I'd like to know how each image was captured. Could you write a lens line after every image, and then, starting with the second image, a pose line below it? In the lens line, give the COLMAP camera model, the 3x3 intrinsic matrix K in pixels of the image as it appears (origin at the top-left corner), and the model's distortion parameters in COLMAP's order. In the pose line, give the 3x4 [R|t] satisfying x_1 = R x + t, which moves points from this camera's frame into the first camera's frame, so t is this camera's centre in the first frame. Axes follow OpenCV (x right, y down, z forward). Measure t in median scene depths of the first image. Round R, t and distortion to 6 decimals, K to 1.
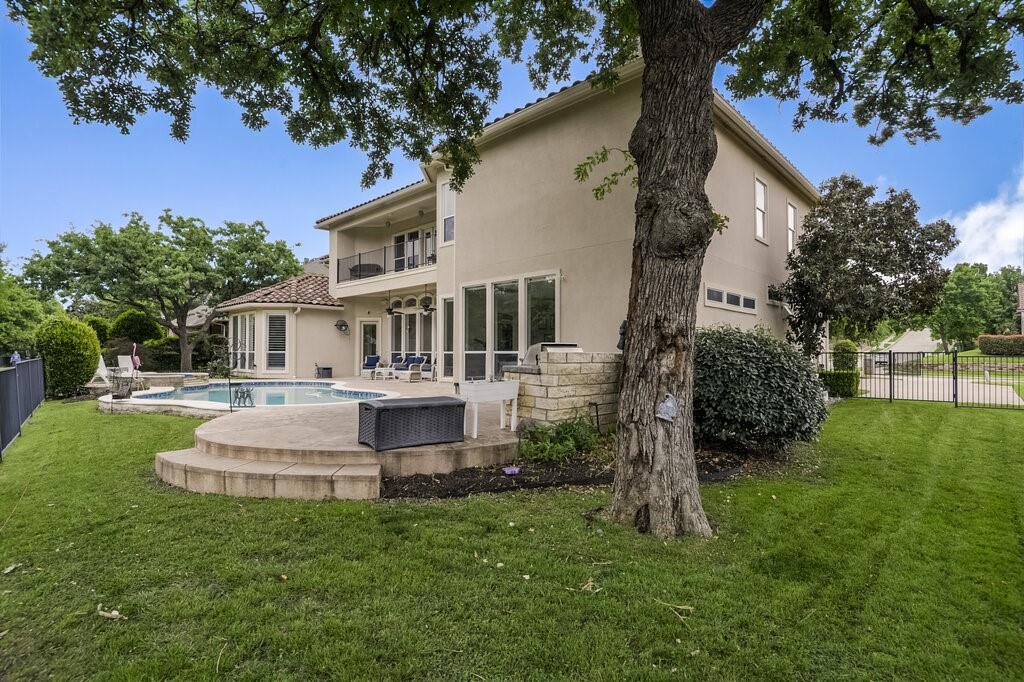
lens RADIAL K [[487.6, 0, 512.0], [0, 487.6, 341.0], [0, 0, 1]] dist [-0.000227, -0.000042]
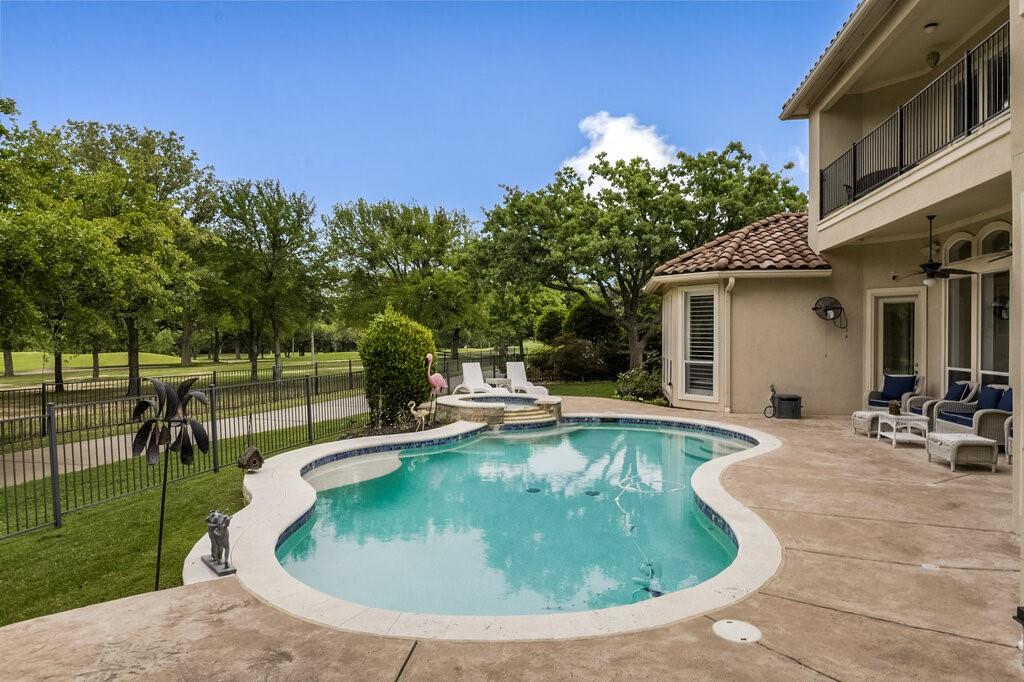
lens RADIAL K [[625.7, 0, 512.0], [0, 625.7, 341.0], [0, 0, 1]] dist [-0.000405, -0.000463]
pose [[0.559701, 0.009196, -0.828643, -0.016400], [0.015009, 0.999662, 0.021231, -0.018109], [0.828559, -0.024320, 0.559374, 0.407605]]
